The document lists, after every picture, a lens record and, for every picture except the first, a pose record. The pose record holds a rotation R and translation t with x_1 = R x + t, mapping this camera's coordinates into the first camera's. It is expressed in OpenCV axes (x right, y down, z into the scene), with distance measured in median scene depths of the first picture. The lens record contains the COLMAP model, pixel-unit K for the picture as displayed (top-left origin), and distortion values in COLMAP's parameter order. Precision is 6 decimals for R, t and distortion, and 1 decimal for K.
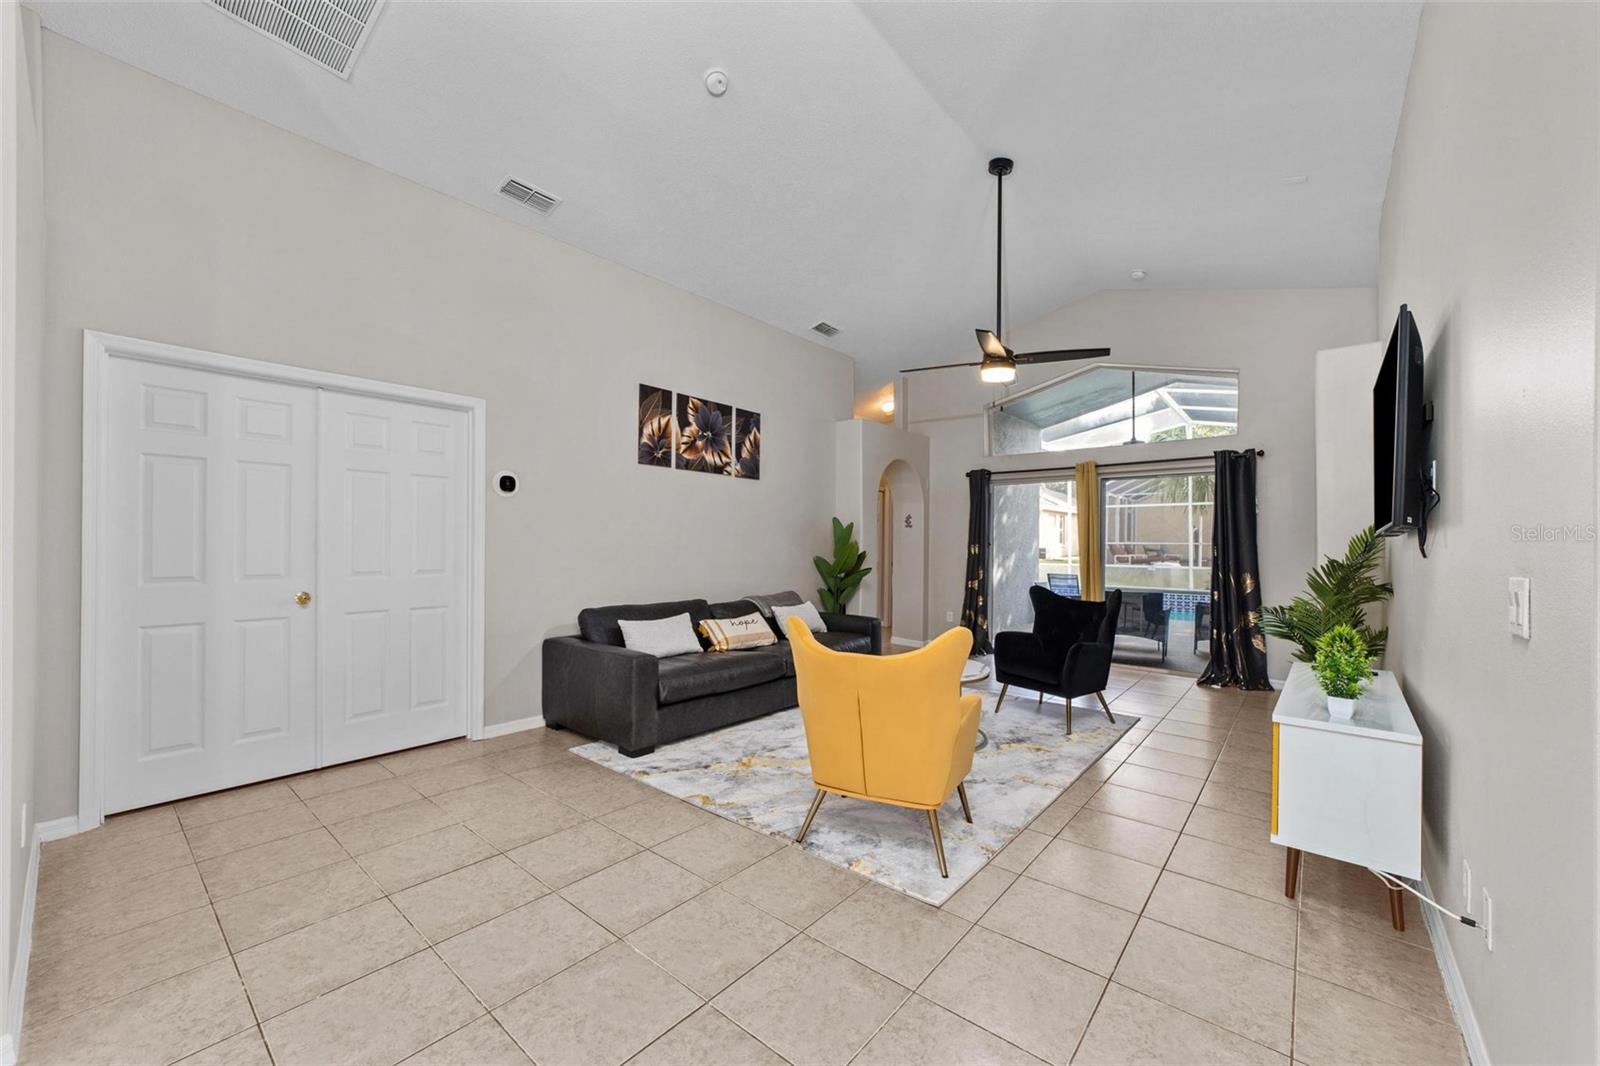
lens RADIAL K [[621.9, 0, 799.9], [0, 621.9, 538.1], [0, 0, 1]] dist [0.000442, 0.000575]
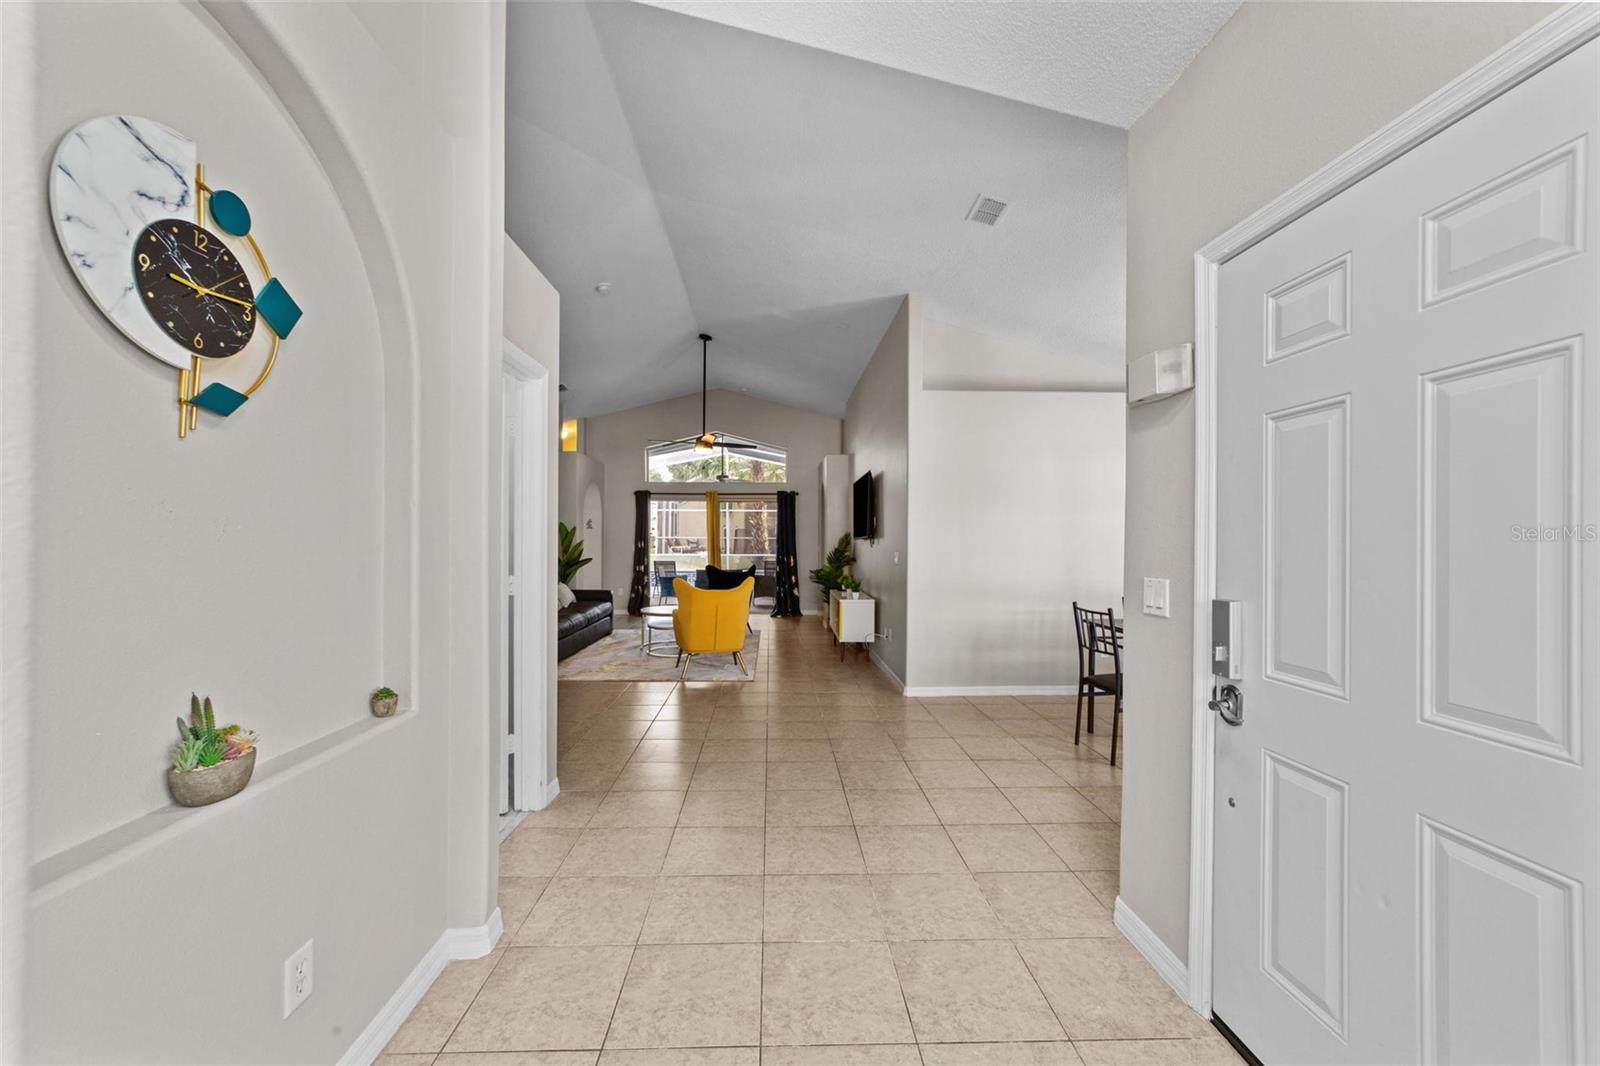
lens RADIAL K [[617.1, 0, 798.2], [0, 617.1, 540.3], [0, 0, 1]] dist [-0.015141, 0.006062]
pose [[0.742007, -0.005814, 0.670367, -0.617895], [-0.004574, 0.999895, 0.013735, -0.019667], [-0.670376, -0.013258, 0.741903, -0.482235]]
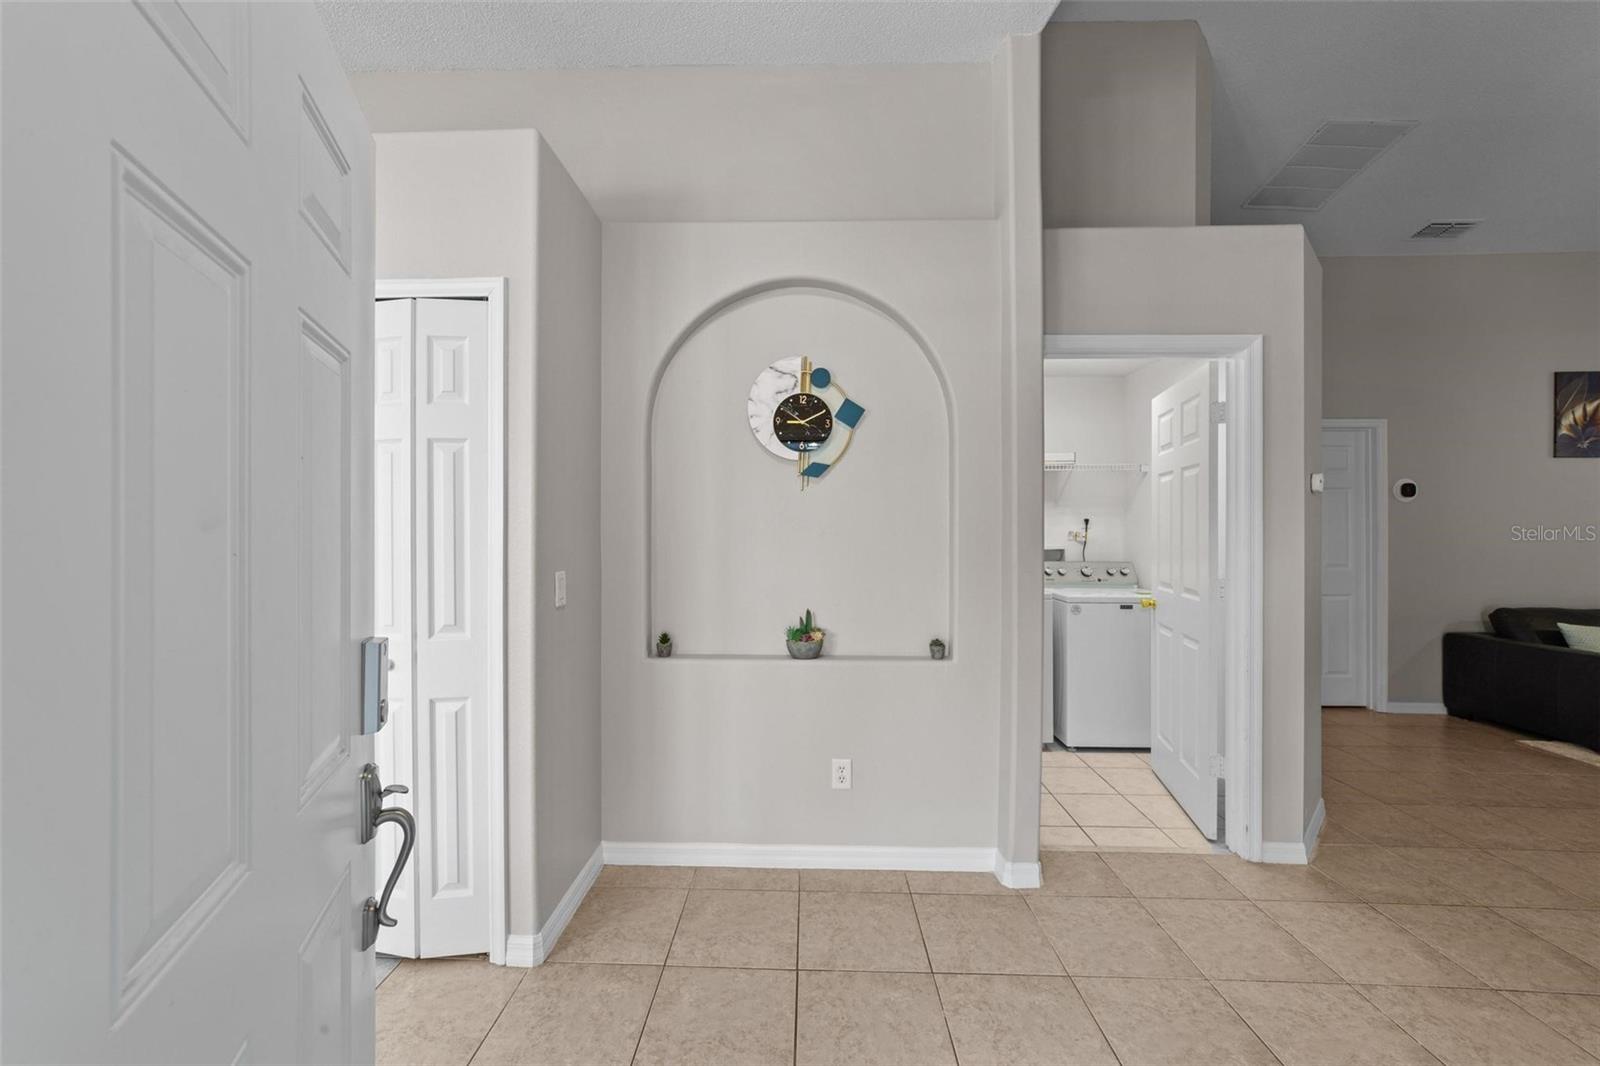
lens RADIAL K [[610.7, 0, 779.1], [0, 610.7, 526.4], [0, 0, 1]] dist [0.000246, 0.000387]
pose [[0.613479, -0.012810, -0.789607, -0.248027], [0.009833, 0.999915, -0.008582, -0.020032], [0.789650, -0.002500, 0.613552, -0.482371]]
